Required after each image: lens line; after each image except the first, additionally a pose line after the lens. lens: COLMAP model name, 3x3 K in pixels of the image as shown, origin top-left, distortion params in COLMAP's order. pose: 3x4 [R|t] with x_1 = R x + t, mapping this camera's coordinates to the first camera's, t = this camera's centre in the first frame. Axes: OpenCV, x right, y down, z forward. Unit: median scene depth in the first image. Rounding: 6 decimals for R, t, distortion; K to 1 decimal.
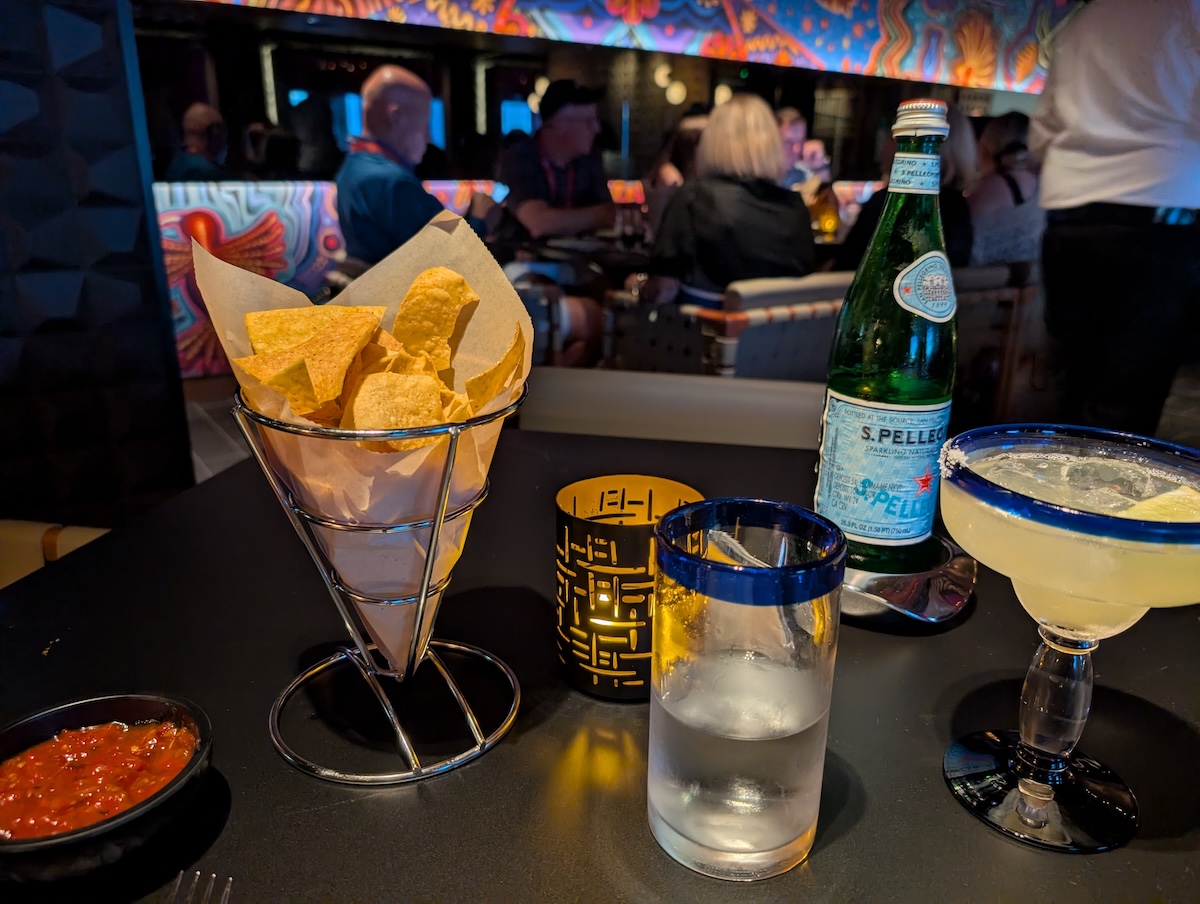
lens RADIAL K [[929.8, 0, 605.9], [0, 929.8, 447.0], [0, 0, 1]] dist [0.020242, -0.031247]
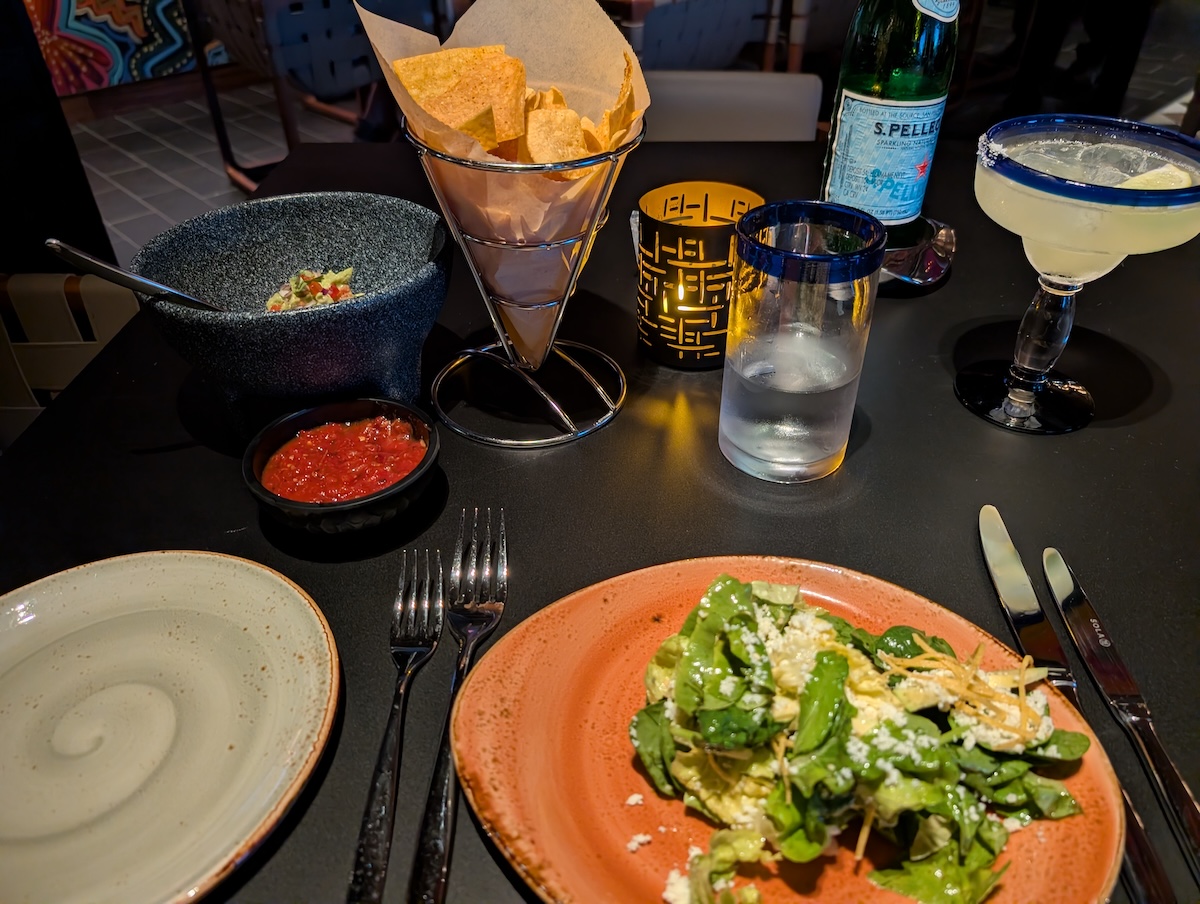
lens RADIAL K [[929.8, 0, 592.6], [0, 929.8, 452.7], [0, 0, 1]] dist [0.020242, -0.031247]
pose [[0.988615, -0.109207, 0.103511, -0.277293], [0.070775, 0.944570, 0.320591, -0.035892], [-0.132785, -0.309615, 0.941545, -0.206192]]
